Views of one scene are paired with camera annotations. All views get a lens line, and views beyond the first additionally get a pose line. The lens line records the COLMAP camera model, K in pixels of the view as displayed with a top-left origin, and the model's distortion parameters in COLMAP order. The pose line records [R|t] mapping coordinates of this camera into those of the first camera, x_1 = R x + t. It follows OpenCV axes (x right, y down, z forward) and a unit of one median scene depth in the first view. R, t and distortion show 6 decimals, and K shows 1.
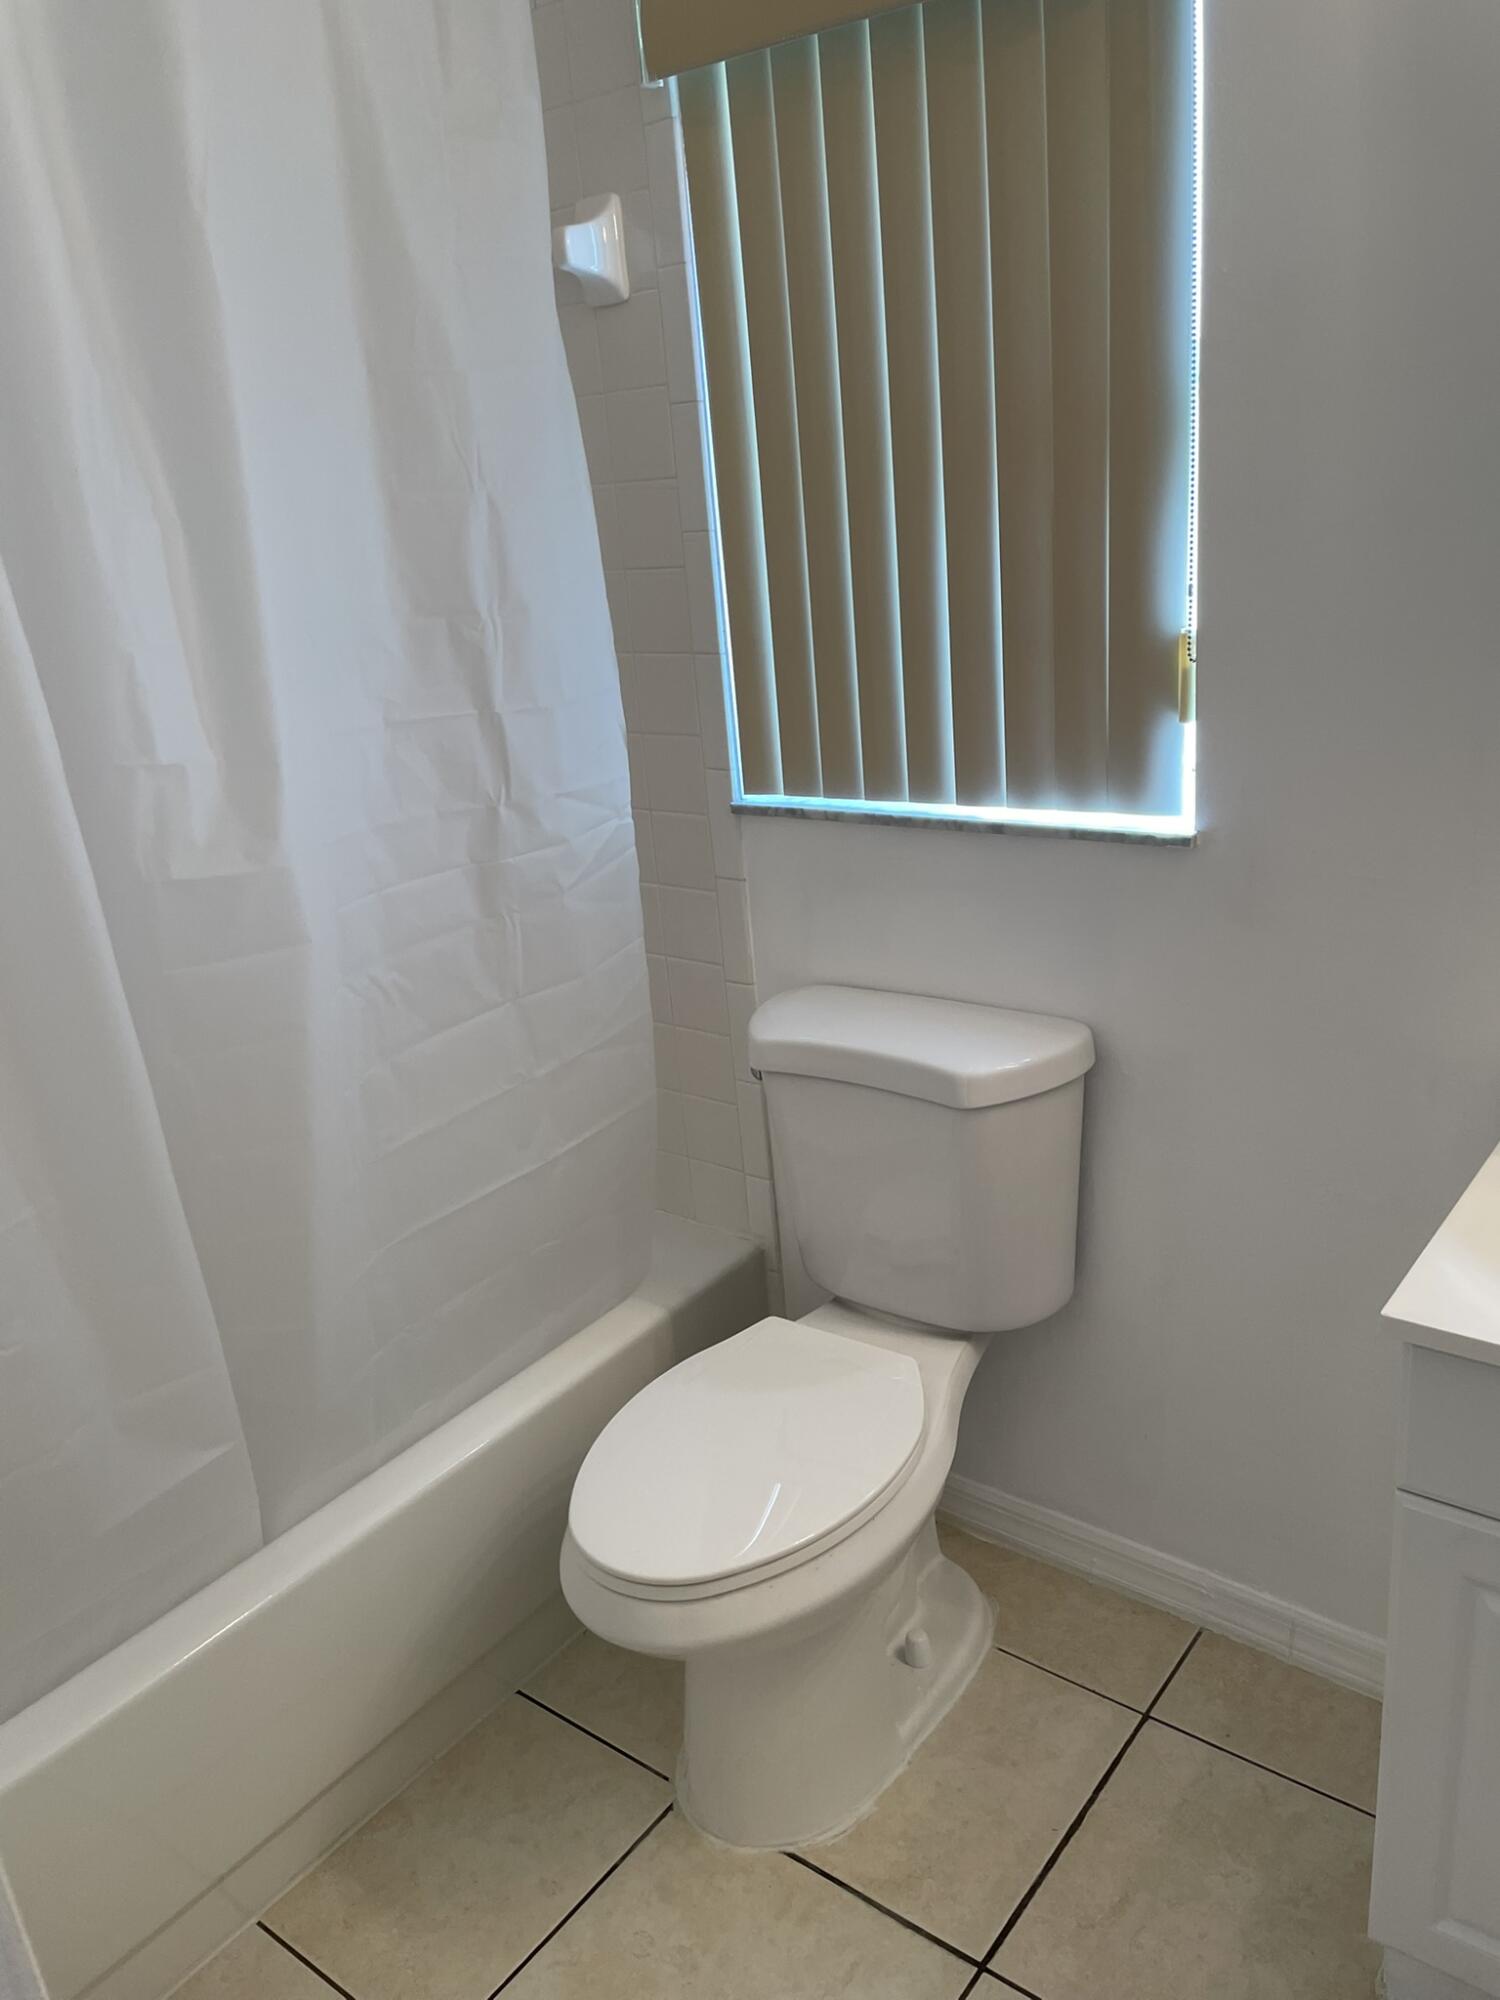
lens RADIAL K [[1512.4, 0, 737.6], [0, 1512.4, 994.5], [0, 0, 1]] dist [0.081134, -0.109865]
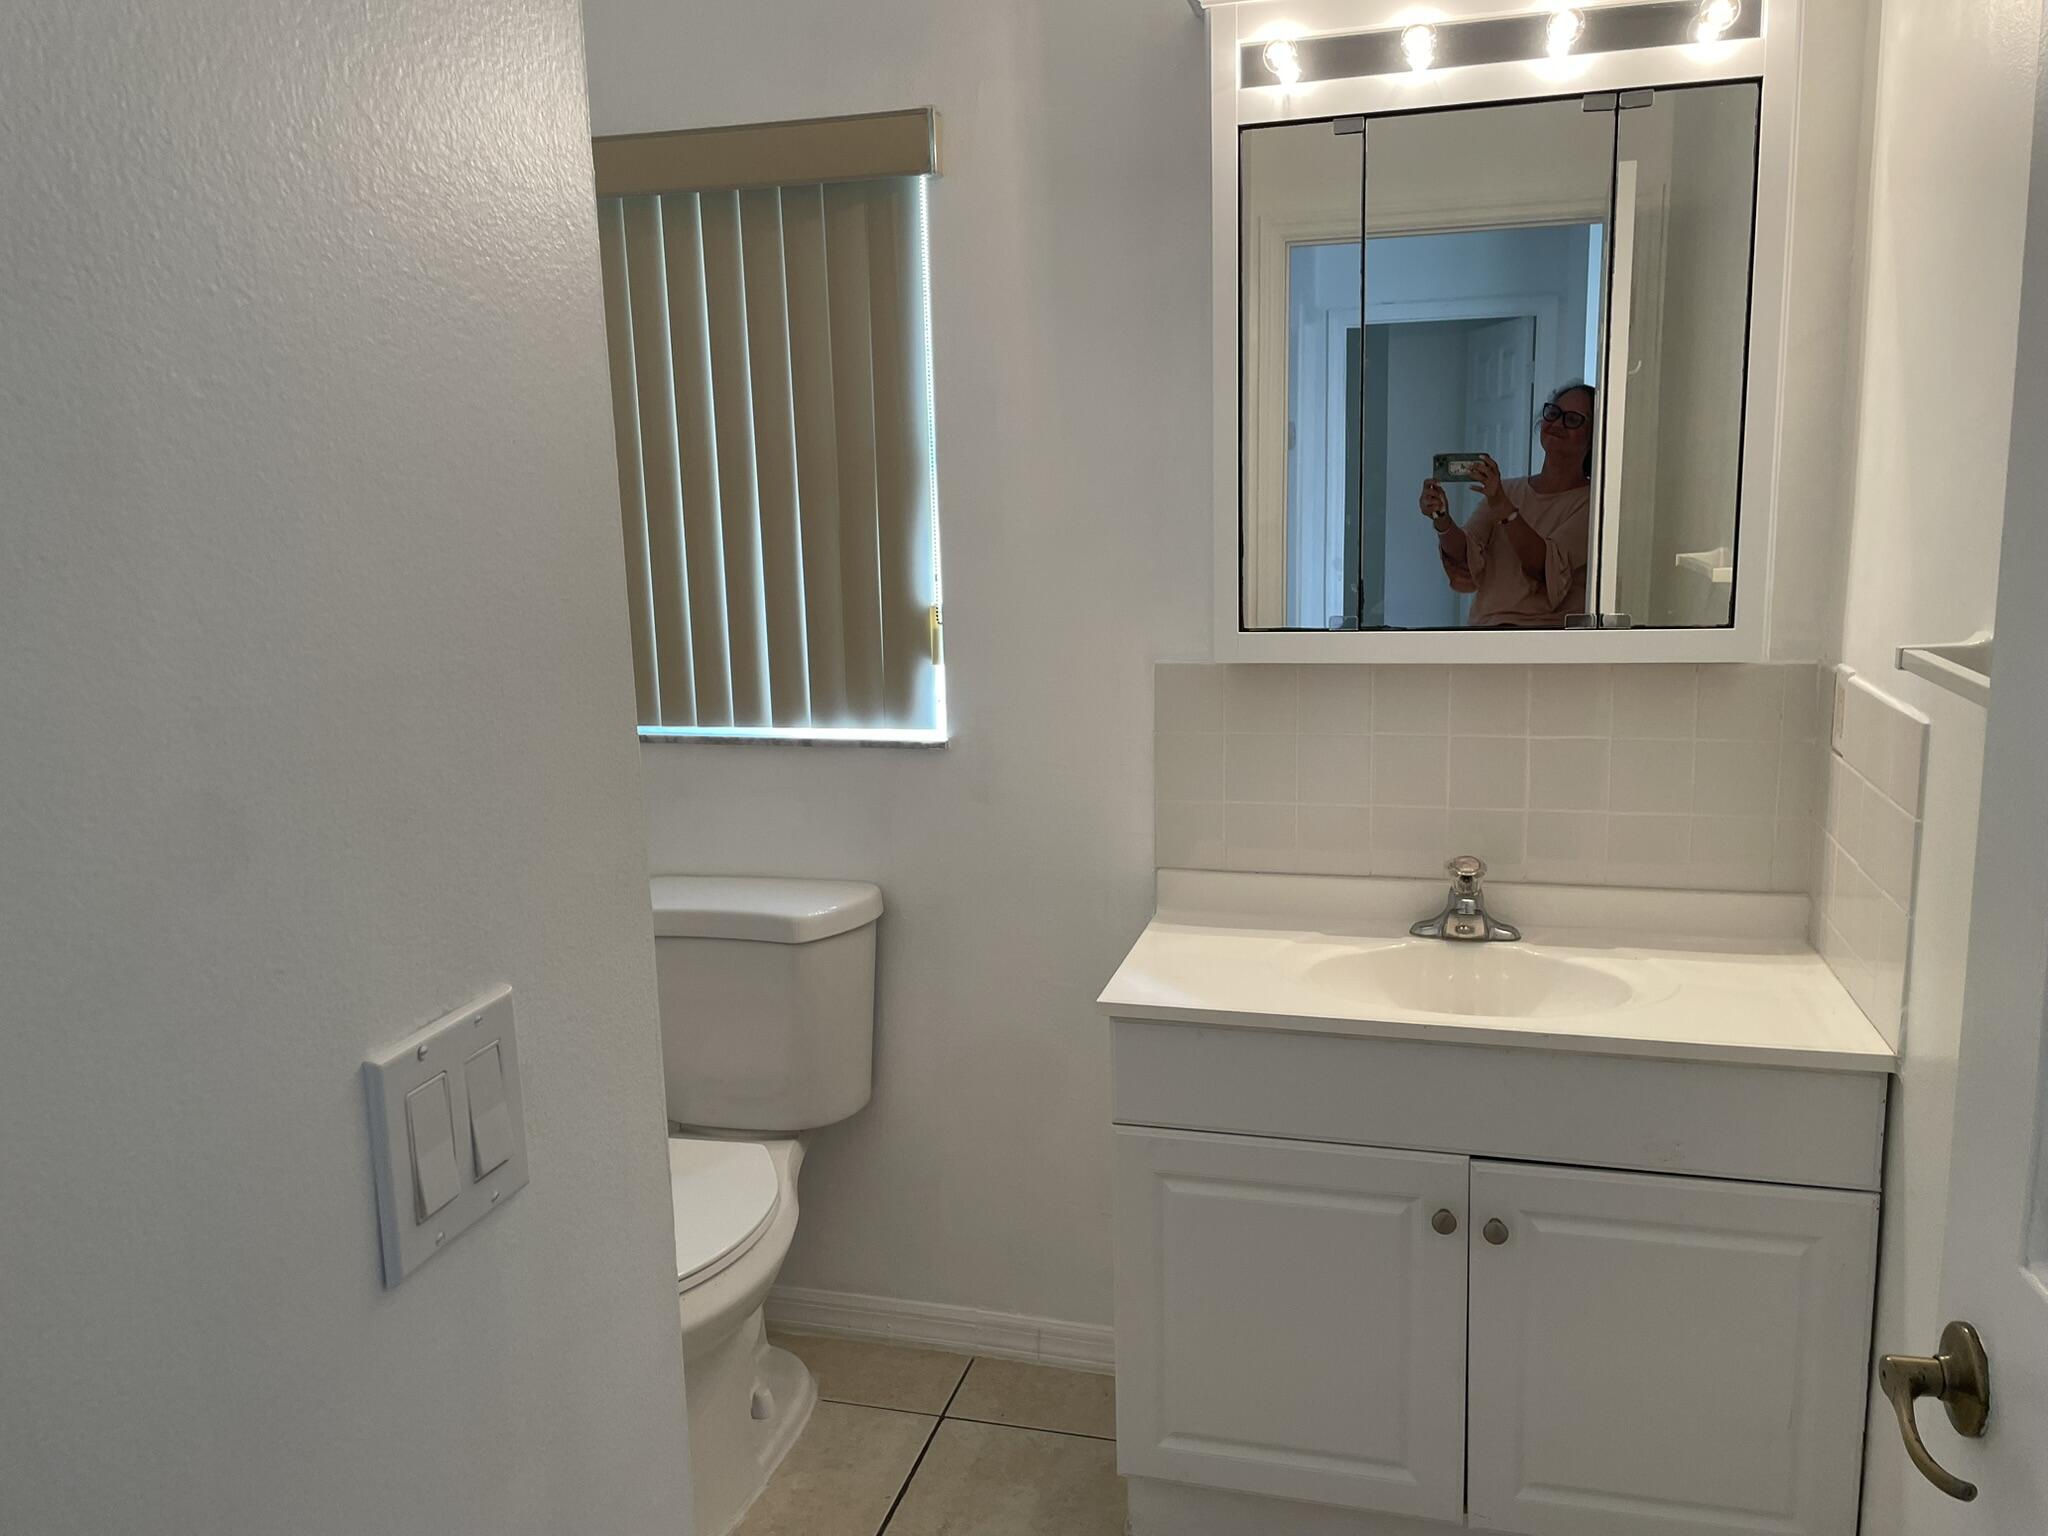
lens RADIAL K [[1548.7, 0, 1019.5], [0, 1548.7, 769.5], [0, 0, 1]] dist [0.081134, -0.109865]
pose [[0.918820, -0.004846, 0.394647, -0.202492], [0.070470, 0.985871, -0.151961, 0.139442], [-0.388335, 0.167436, 0.906180, -0.334284]]
